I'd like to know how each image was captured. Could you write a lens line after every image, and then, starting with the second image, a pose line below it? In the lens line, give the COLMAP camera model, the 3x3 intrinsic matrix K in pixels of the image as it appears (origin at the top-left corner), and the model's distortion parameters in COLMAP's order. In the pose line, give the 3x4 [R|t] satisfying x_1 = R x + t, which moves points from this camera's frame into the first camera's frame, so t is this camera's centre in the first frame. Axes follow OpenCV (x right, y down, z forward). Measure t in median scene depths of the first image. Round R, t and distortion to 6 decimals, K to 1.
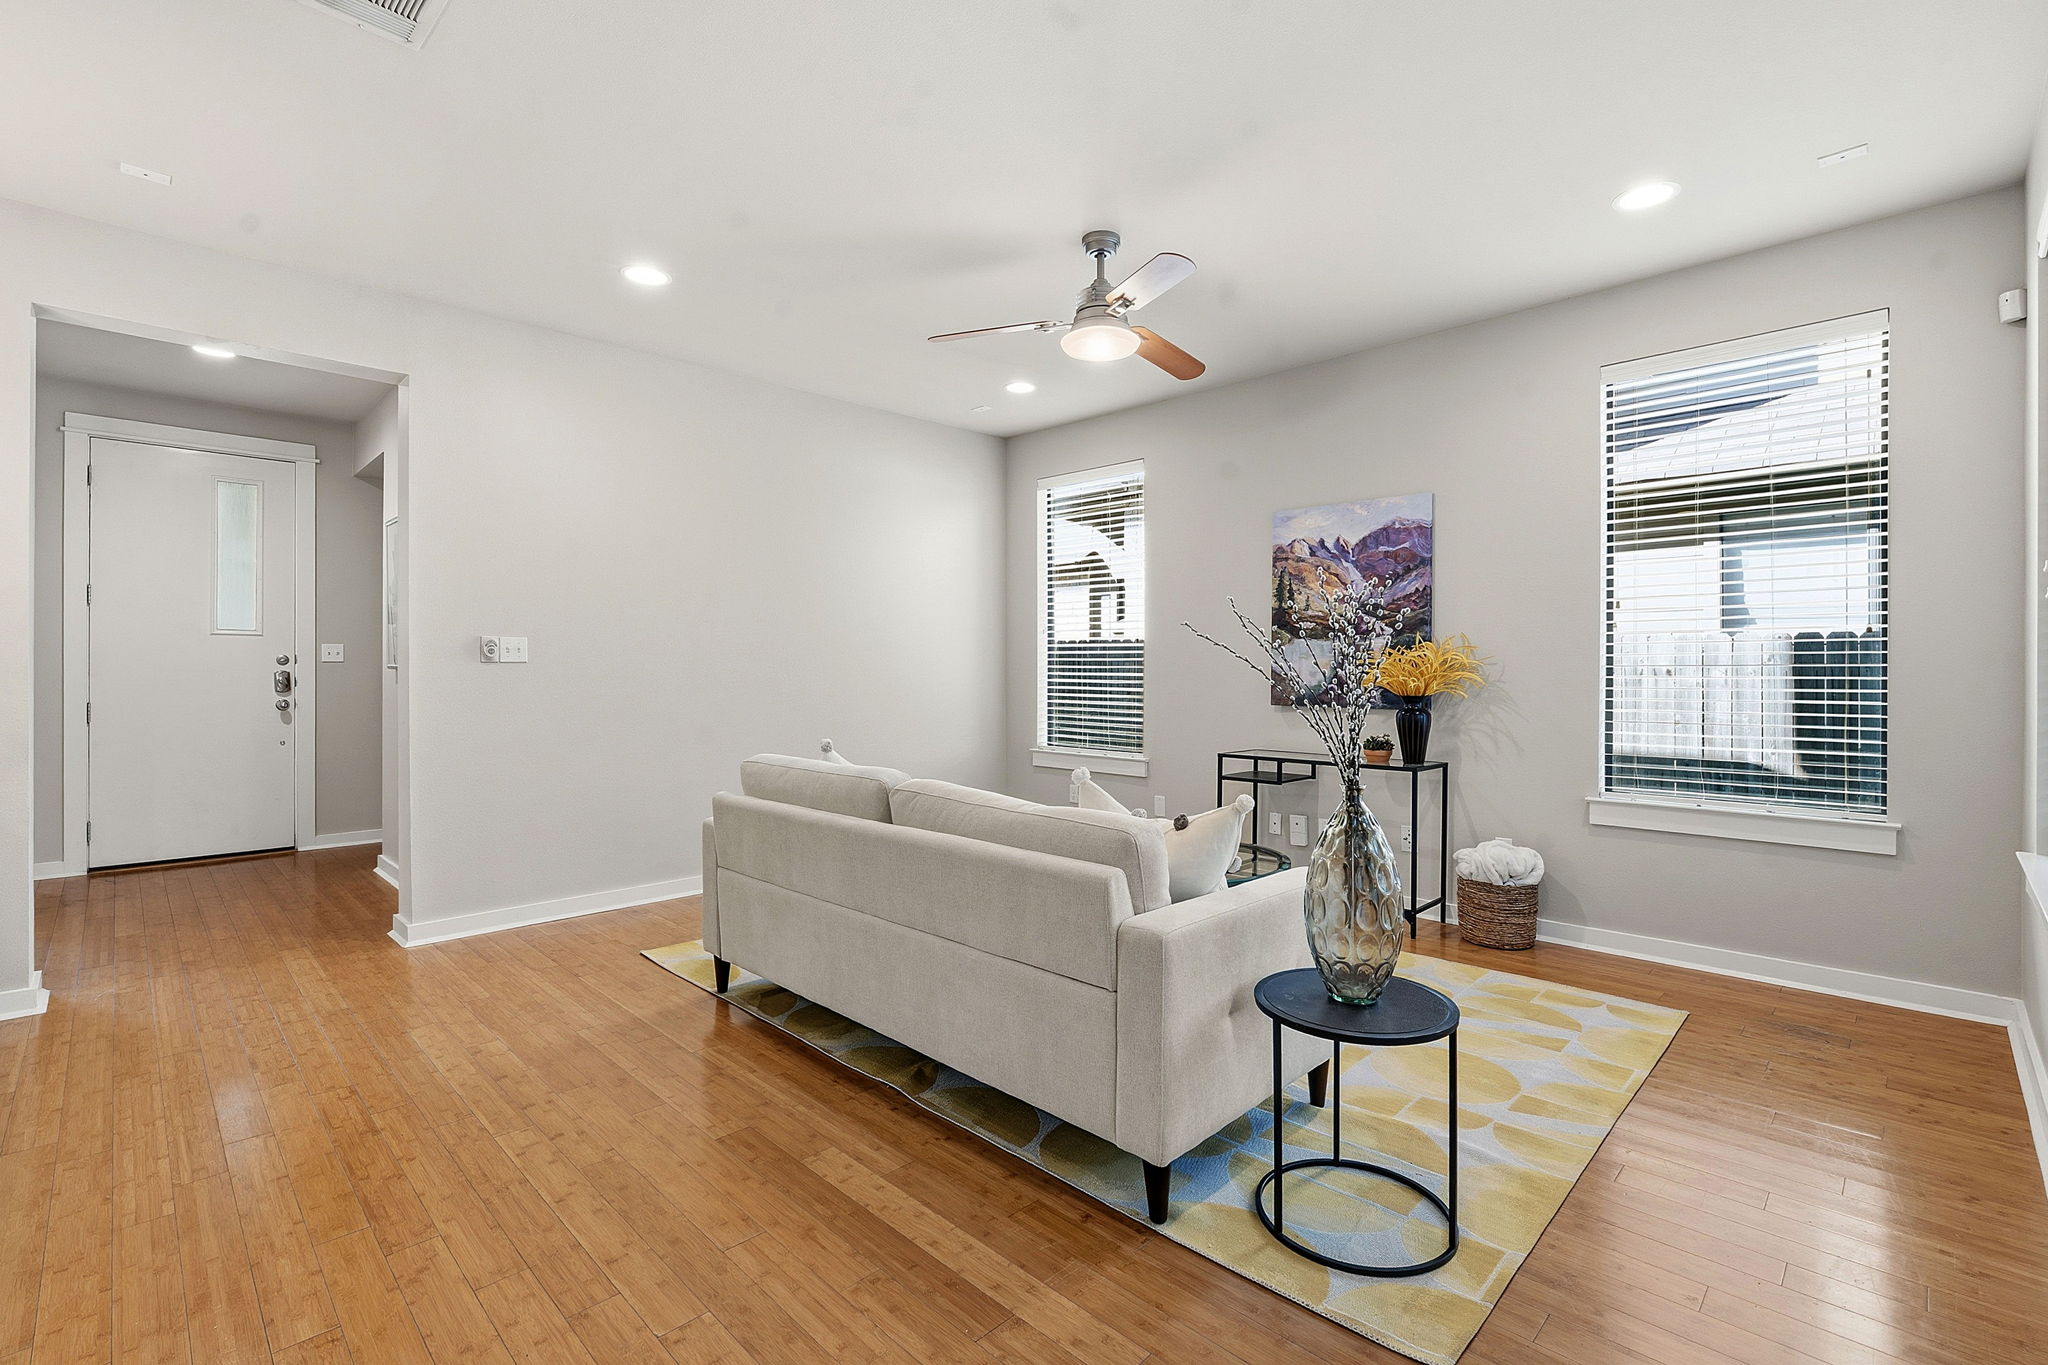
lens RADIAL K [[924.3, 0, 1028.6], [0, 924.3, 639.8], [0, 0, 1]] dist [-0.007636, 0.001050]
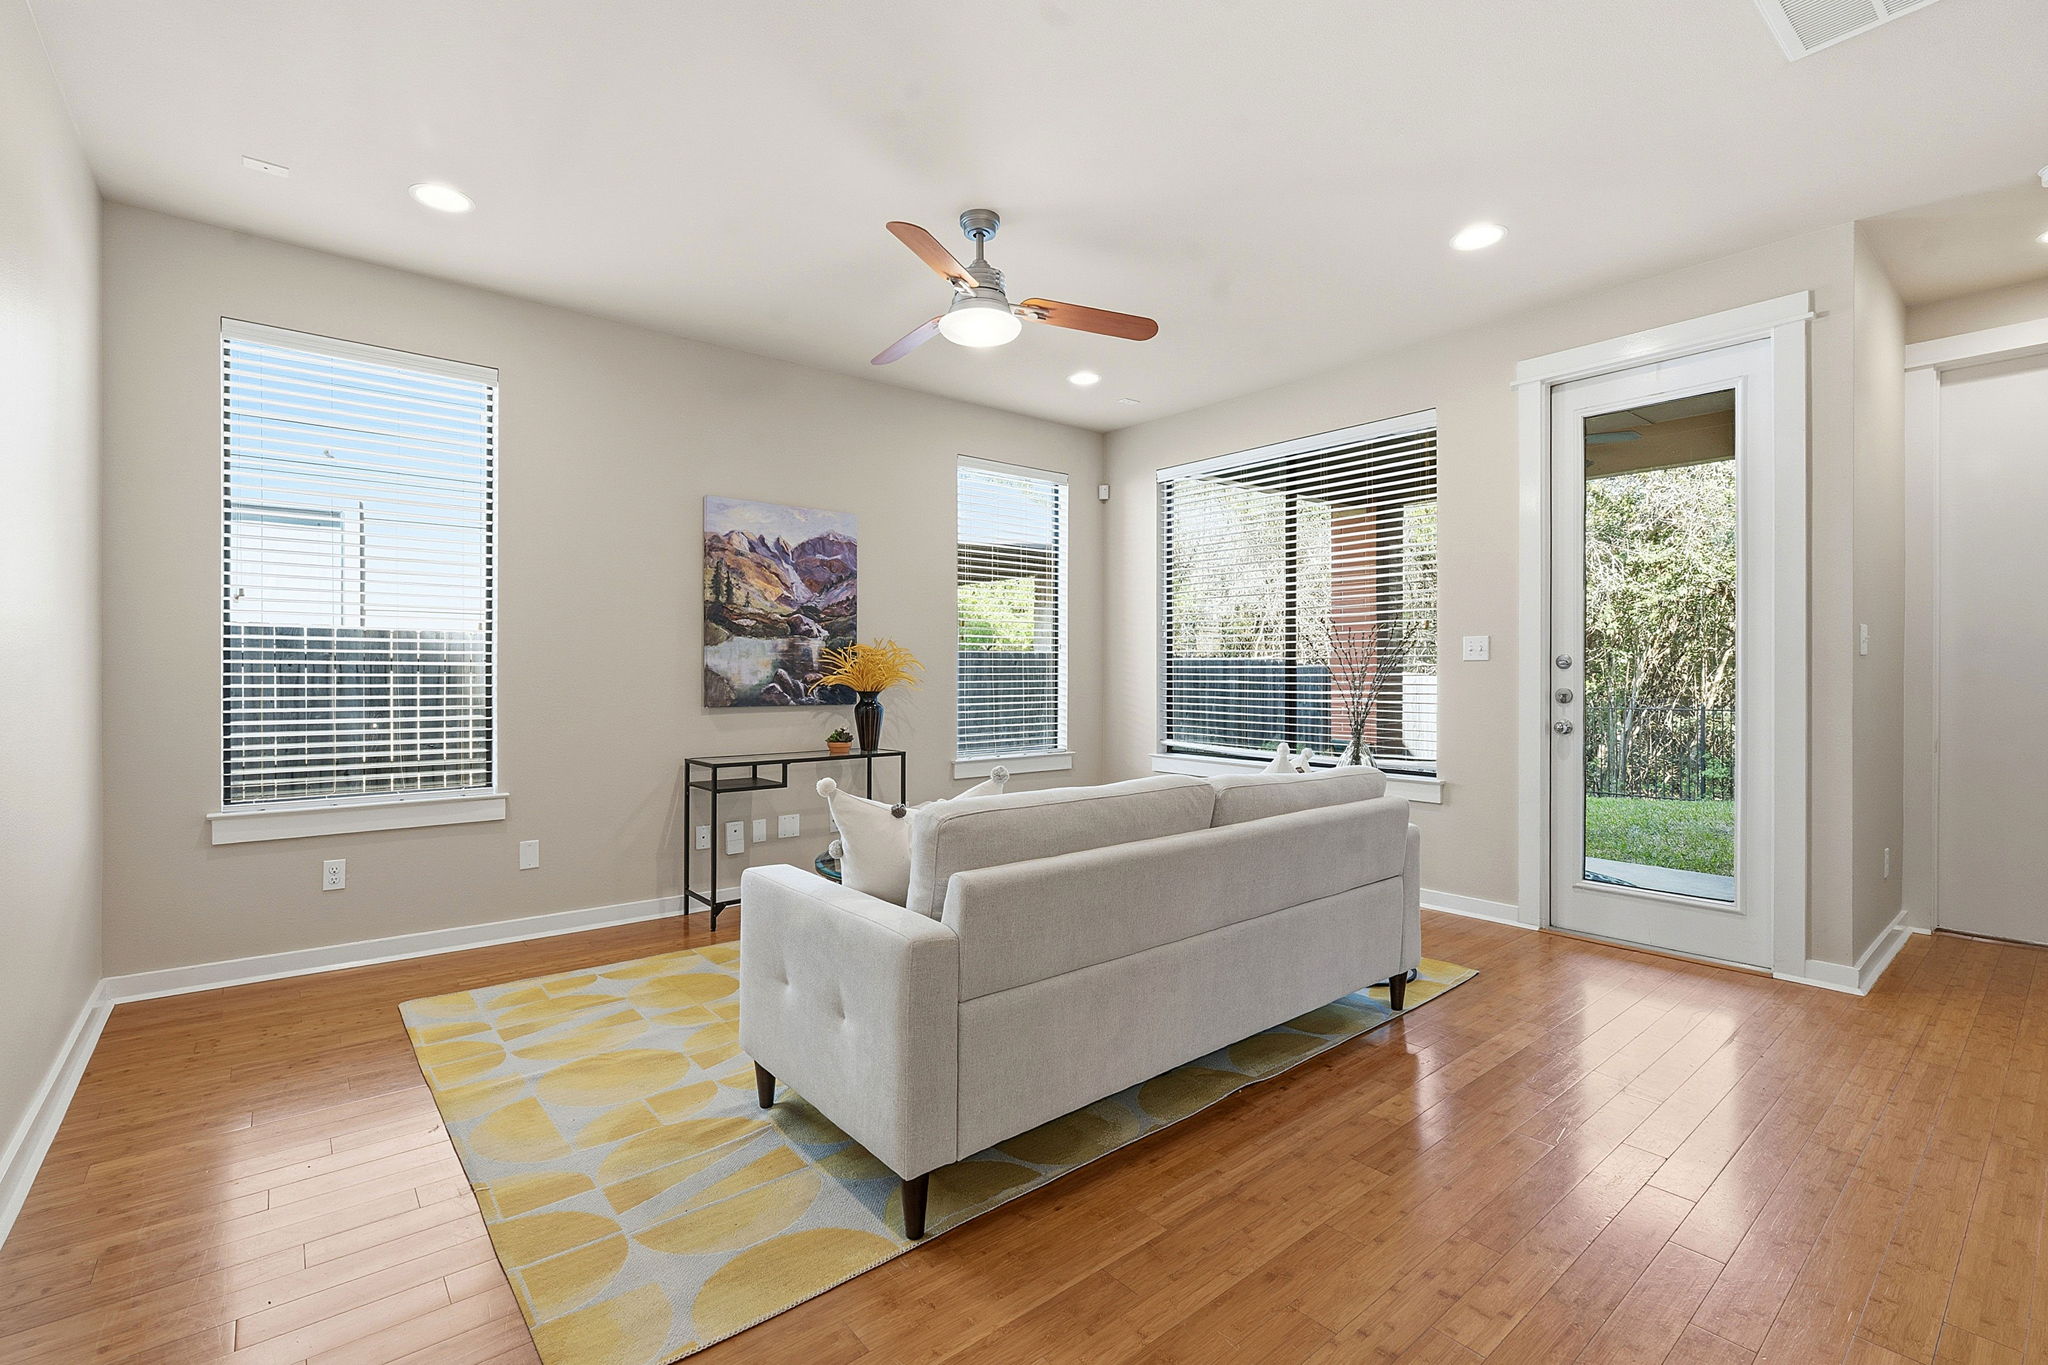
lens RADIAL K [[902.2, 0, 1035.1], [0, 902.2, 666.8], [0, 0, 1]] dist [-0.002114, -0.000036]
pose [[0.087505, 0.003682, 0.996157, -0.646015], [-0.033049, 0.999453, -0.000791, 0.022321], [-0.995616, -0.032853, 0.087579, 0.654588]]
